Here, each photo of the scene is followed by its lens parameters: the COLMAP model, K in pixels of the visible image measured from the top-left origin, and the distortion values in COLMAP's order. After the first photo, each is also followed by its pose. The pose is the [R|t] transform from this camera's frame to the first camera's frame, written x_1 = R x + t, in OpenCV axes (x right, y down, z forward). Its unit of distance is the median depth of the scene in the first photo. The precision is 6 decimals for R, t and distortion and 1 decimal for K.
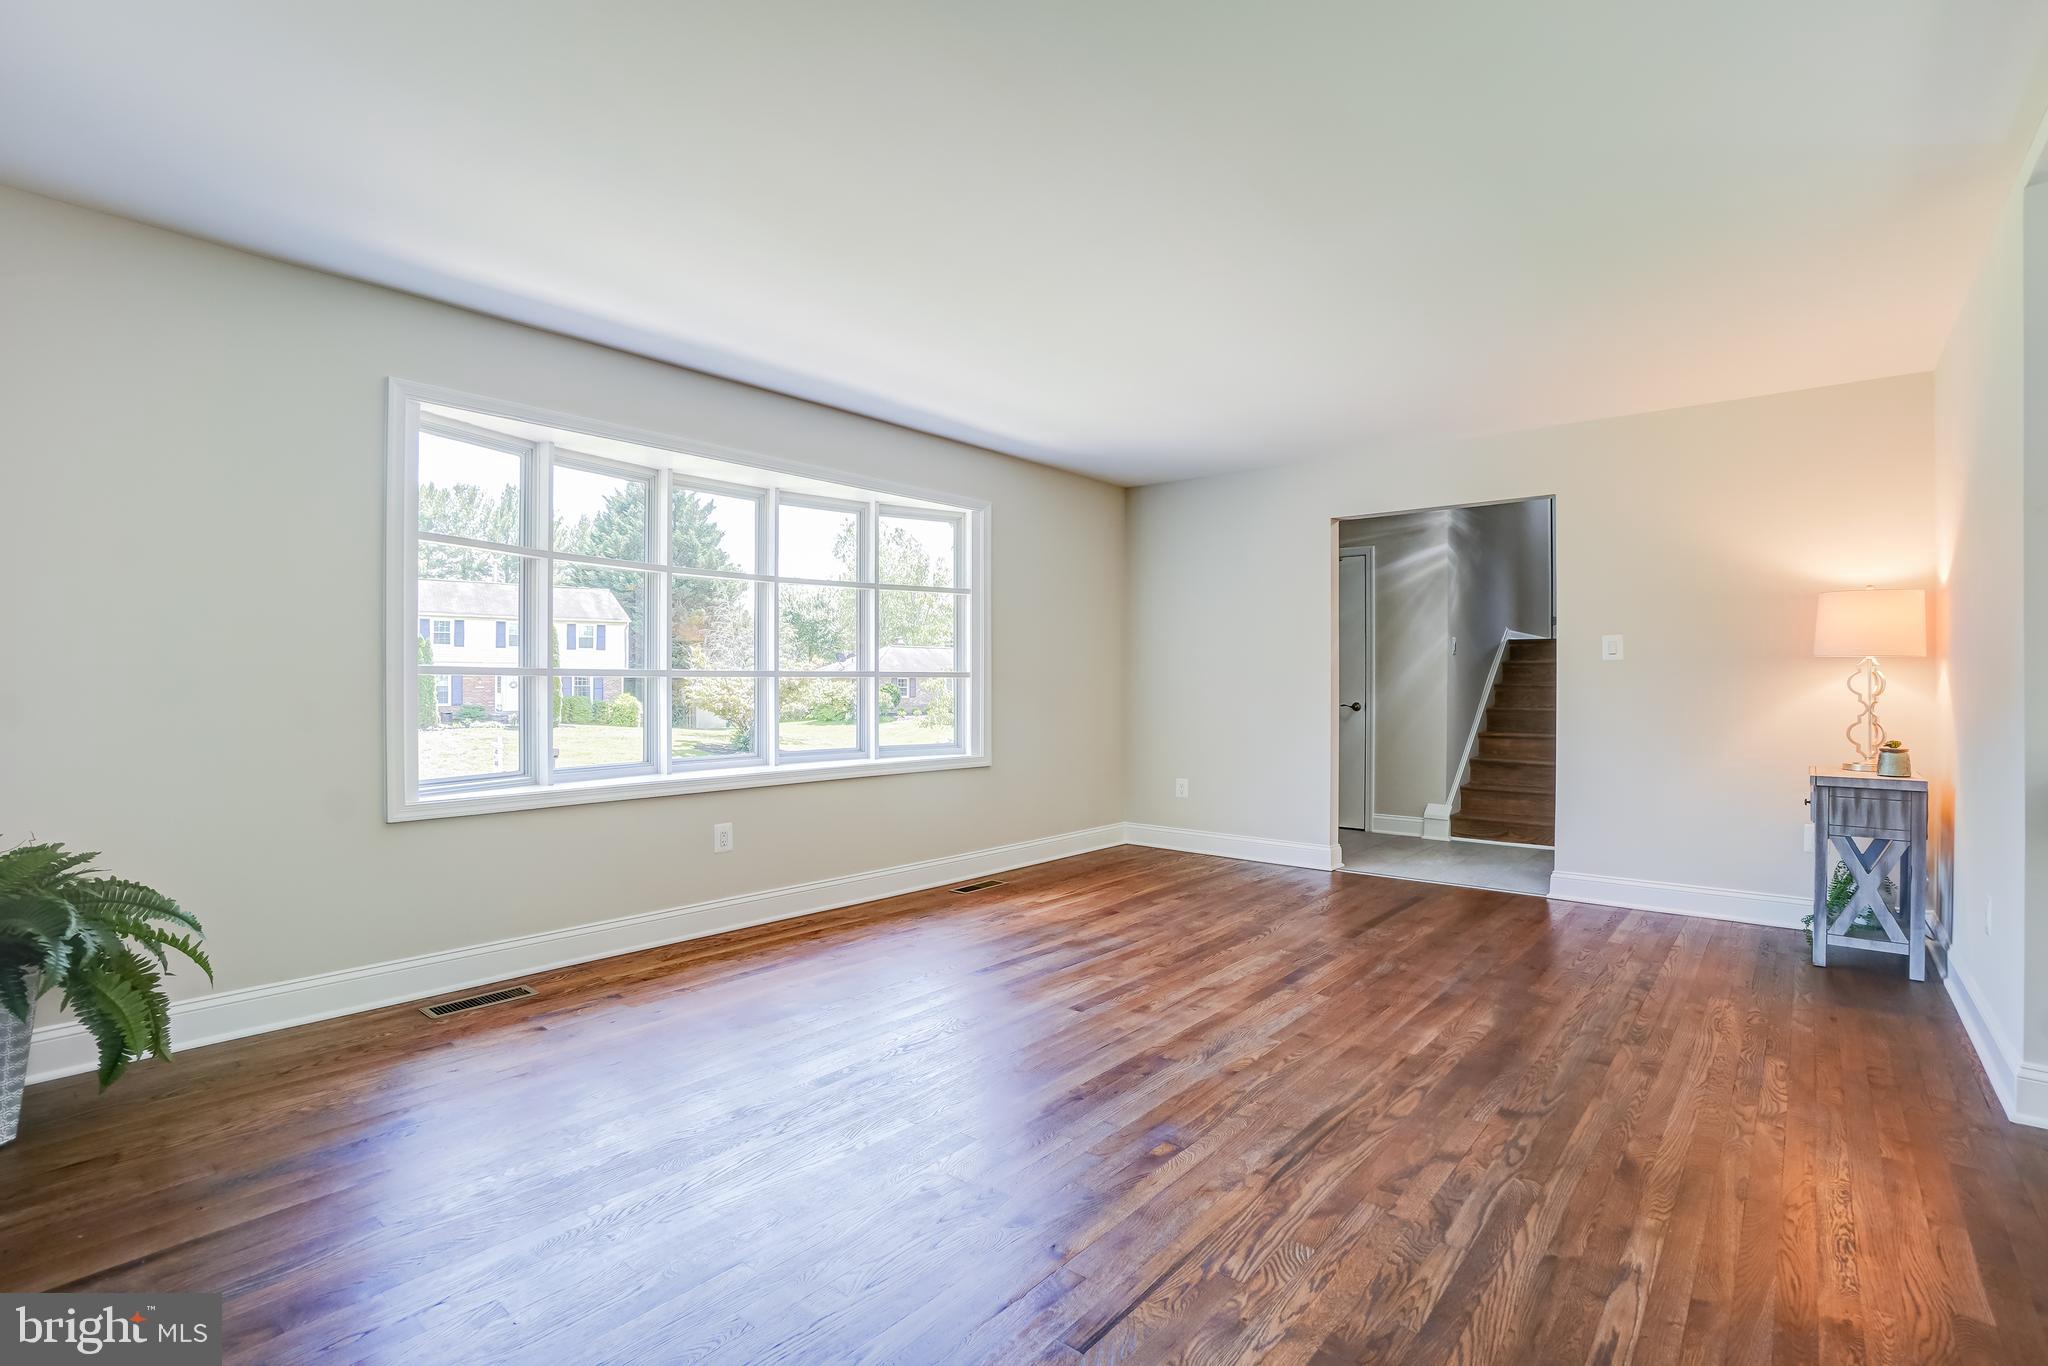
lens RADIAL K [[896.8, 0, 1038.9], [0, 896.8, 684.6], [0, 0, 1]] dist [-0.019900, 0.000738]
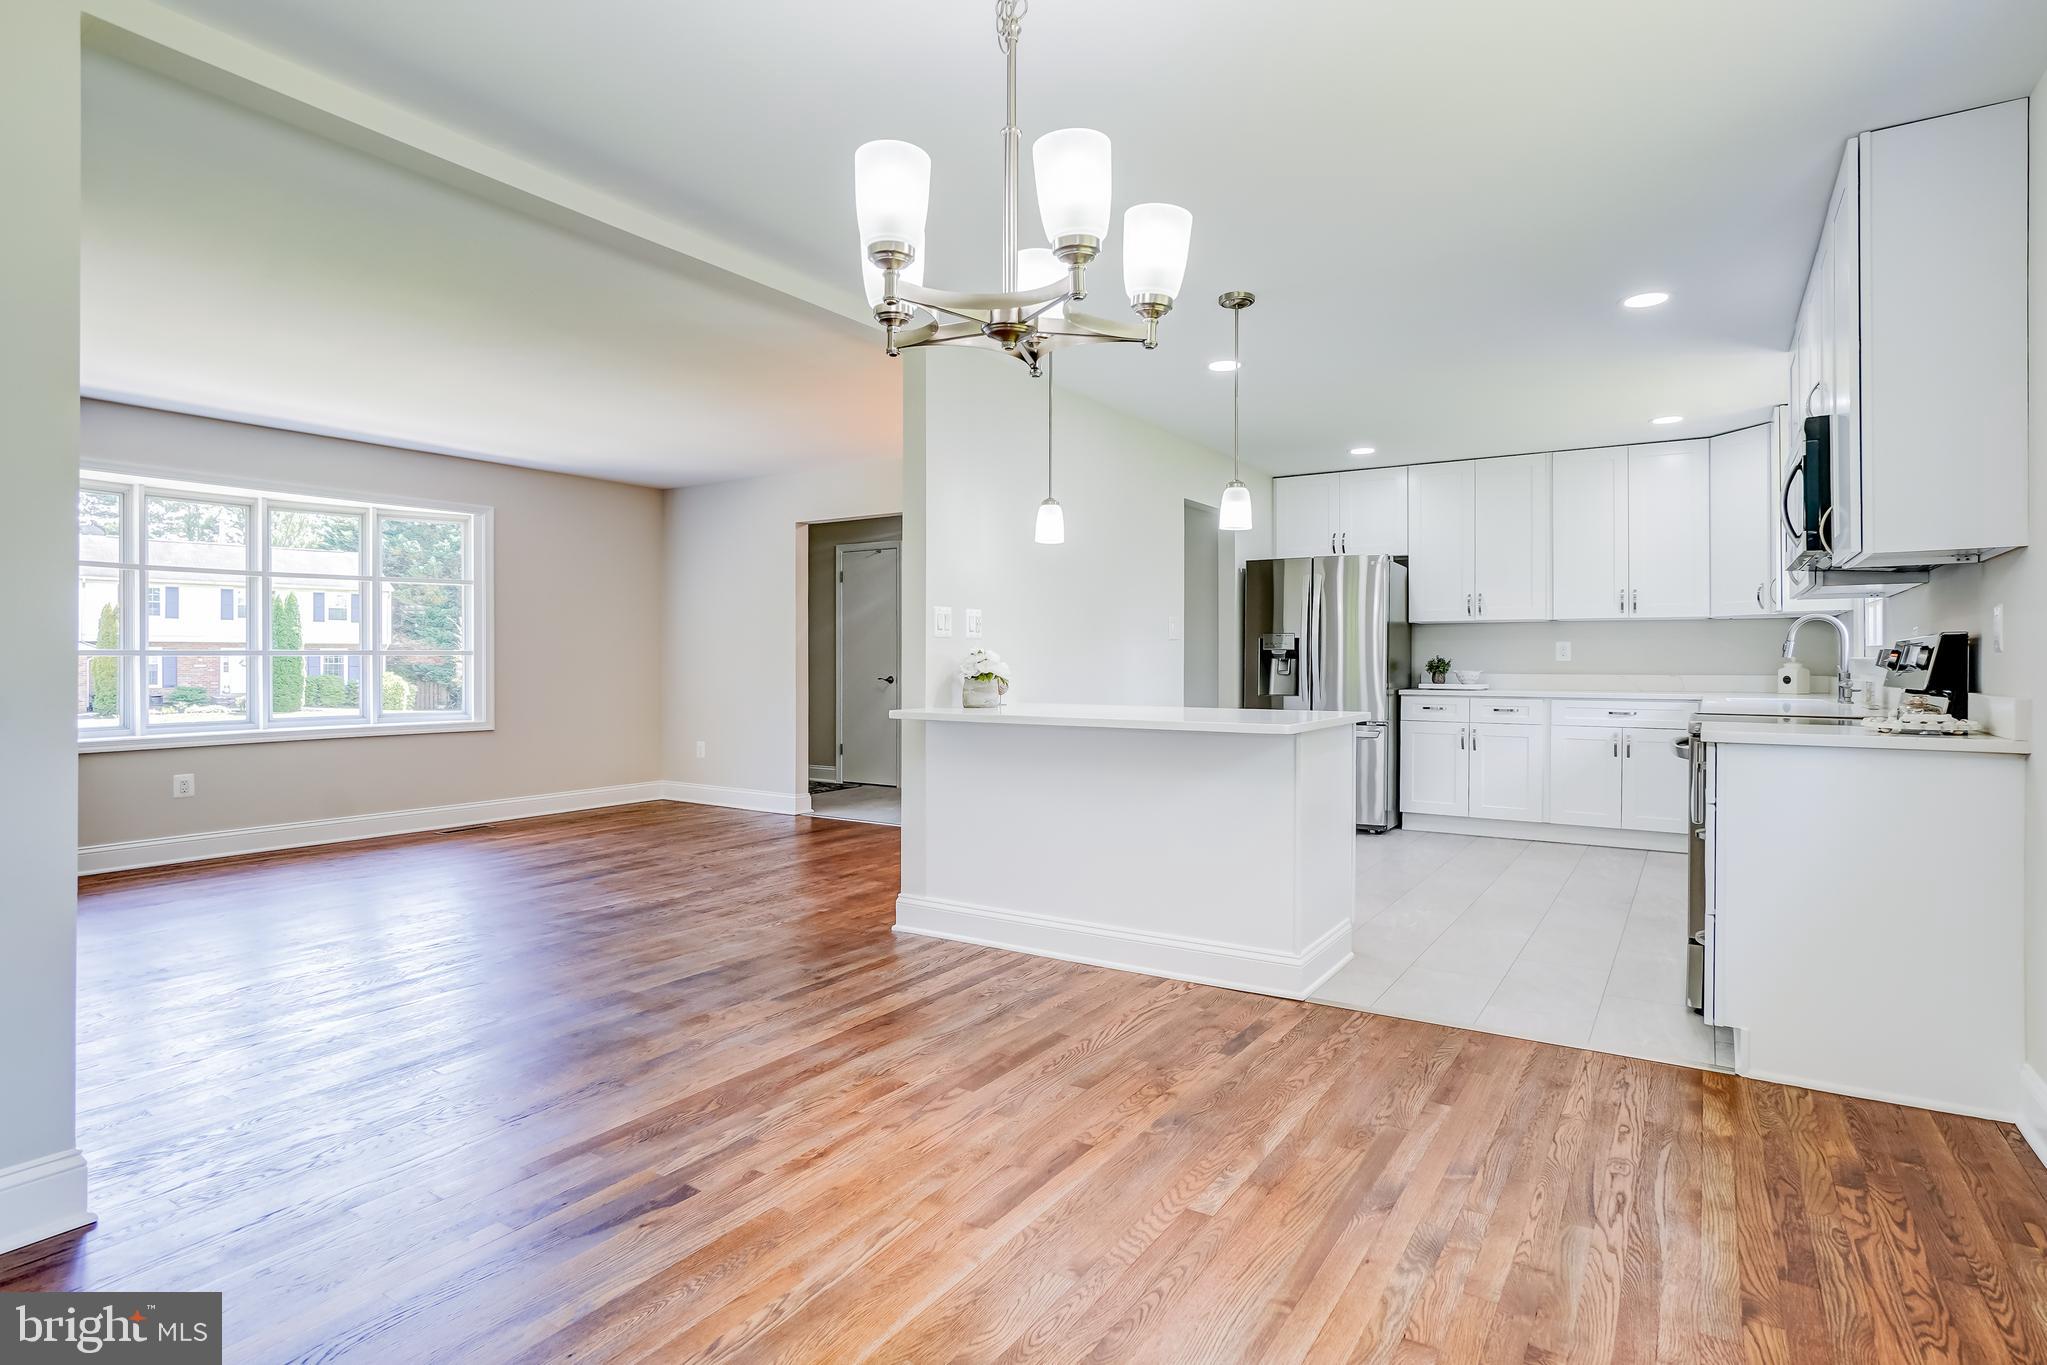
lens RADIAL K [[1004.7, 0, 1030.5], [0, 1004.7, 664.2], [0, 0, 1]] dist [0.002913, 0.000806]
pose [[0.994368, -0.002737, 0.105948, 0.494731], [0.002393, 0.999991, 0.003375, 0.000951], [-0.105956, -0.003102, 0.994366, -0.383307]]
